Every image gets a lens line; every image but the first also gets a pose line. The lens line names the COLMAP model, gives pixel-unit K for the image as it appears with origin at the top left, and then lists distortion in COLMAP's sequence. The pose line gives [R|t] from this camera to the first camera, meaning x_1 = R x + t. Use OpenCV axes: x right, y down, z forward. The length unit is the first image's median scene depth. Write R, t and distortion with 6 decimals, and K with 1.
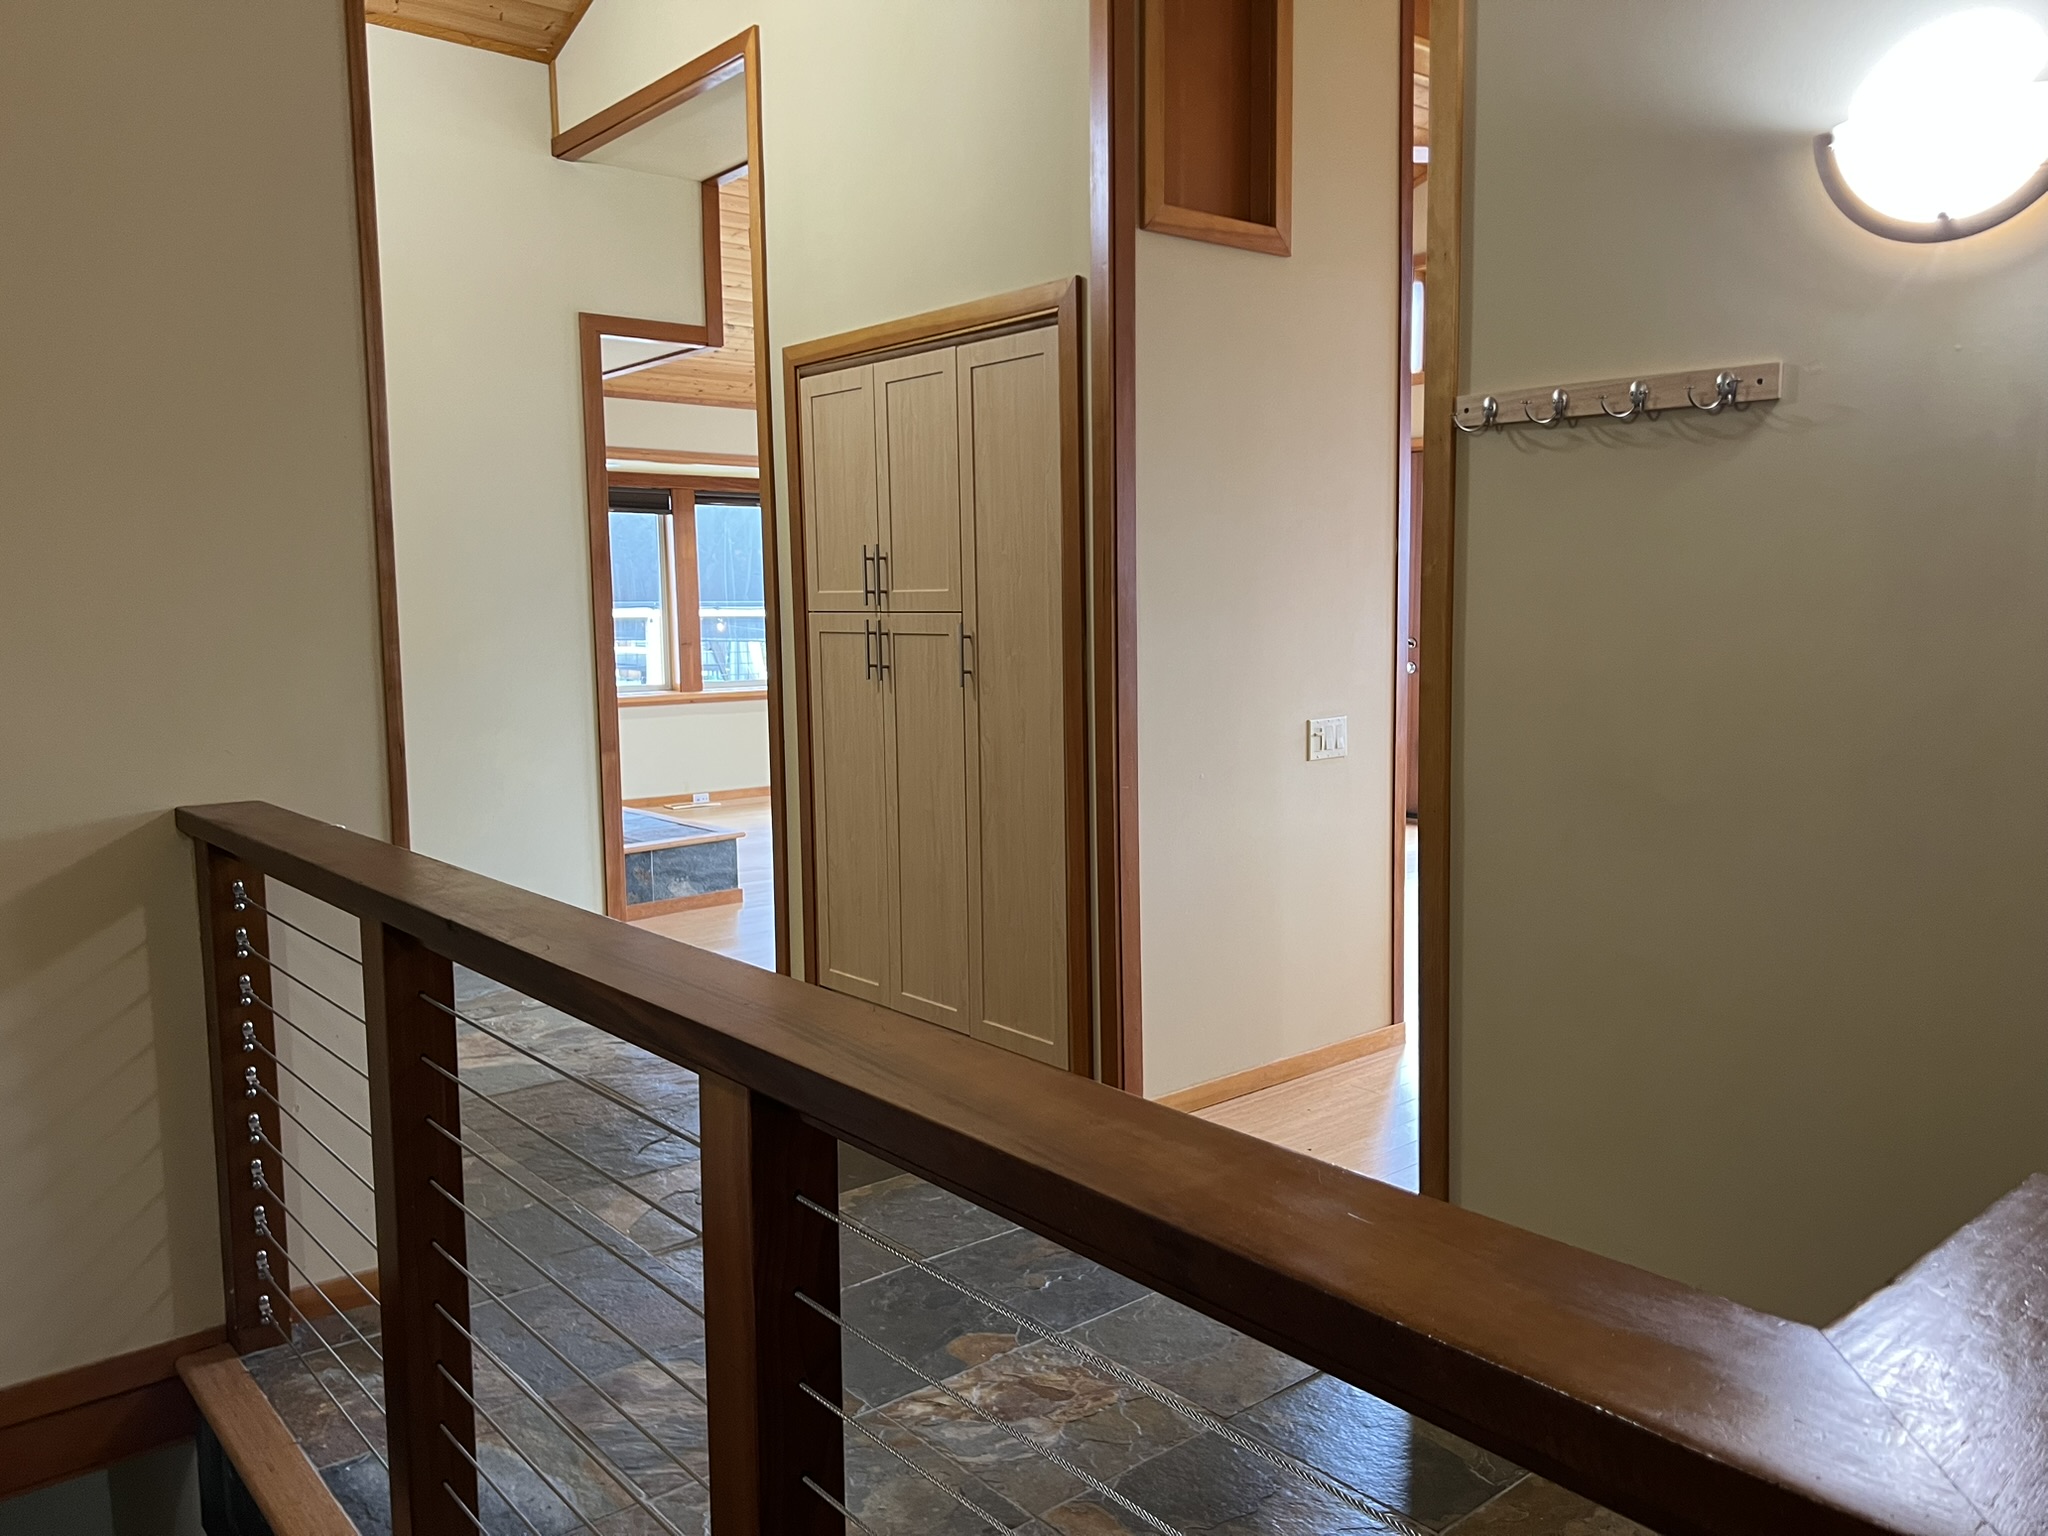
lens RADIAL K [[1549.5, 0, 1016.4], [0, 1549.5, 767.3], [0, 0, 1]] dist [0.052242, -0.051785]
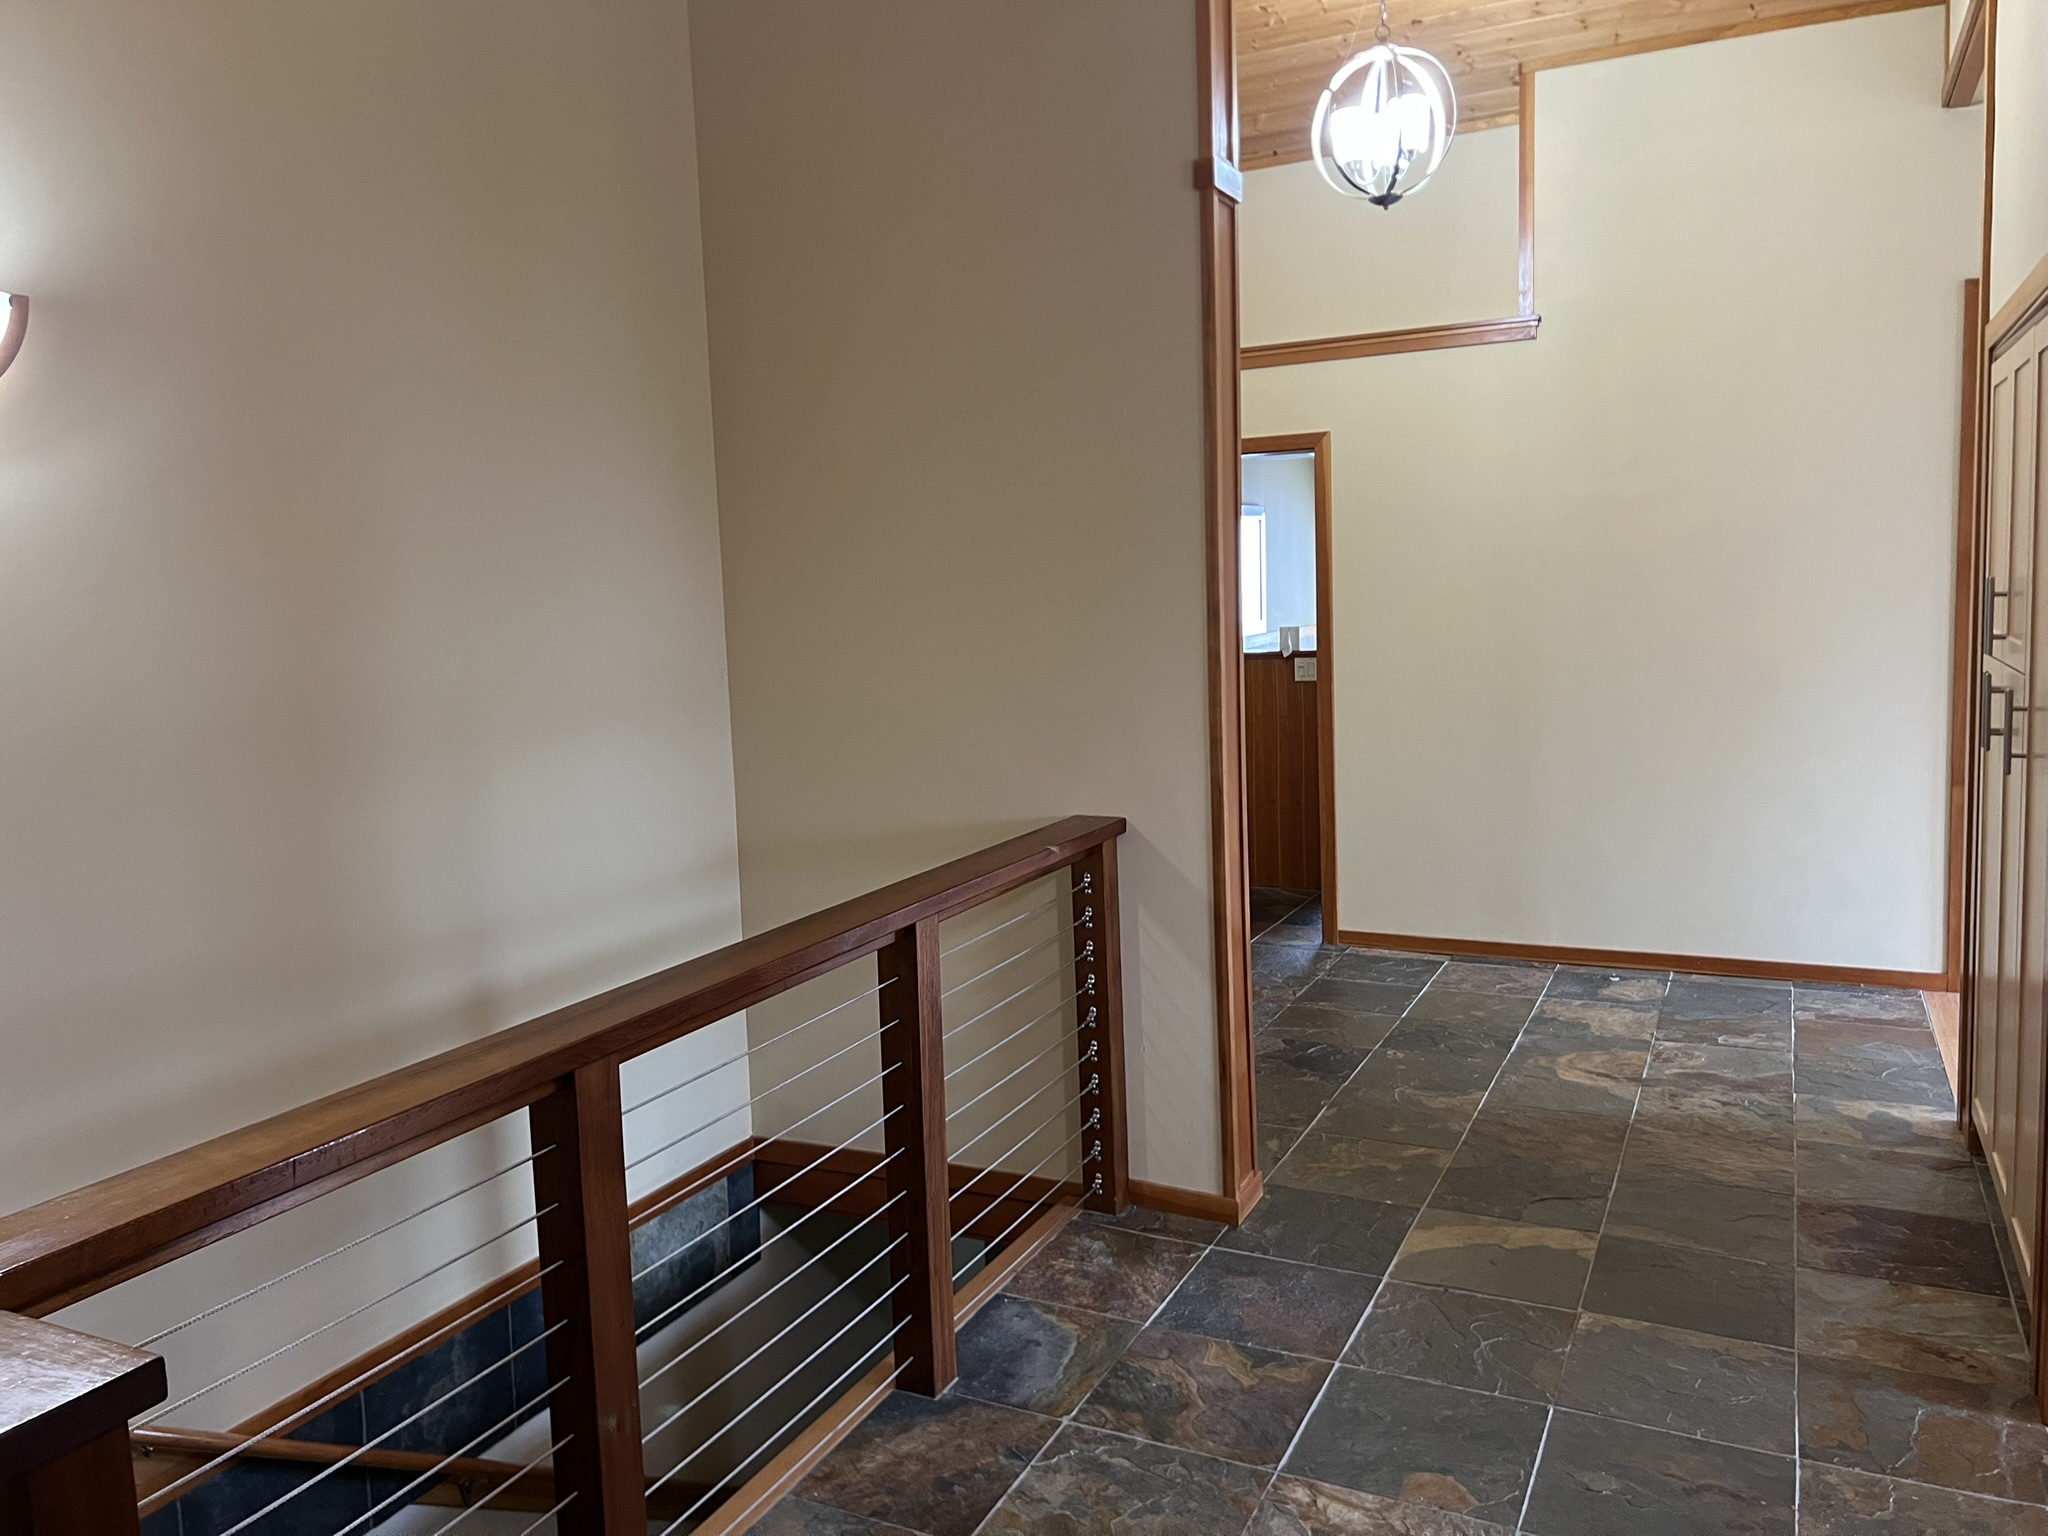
lens RADIAL K [[1549.5, 0, 1016.4], [0, 1549.5, 767.3], [0, 0, 1]] dist [0.052242, -0.051785]
pose [[0.397927, 0.108446, -0.910985, 0.723027], [-0.064507, 0.993839, 0.090132, -0.144552], [0.915146, 0.022898, 0.402471, 0.378199]]
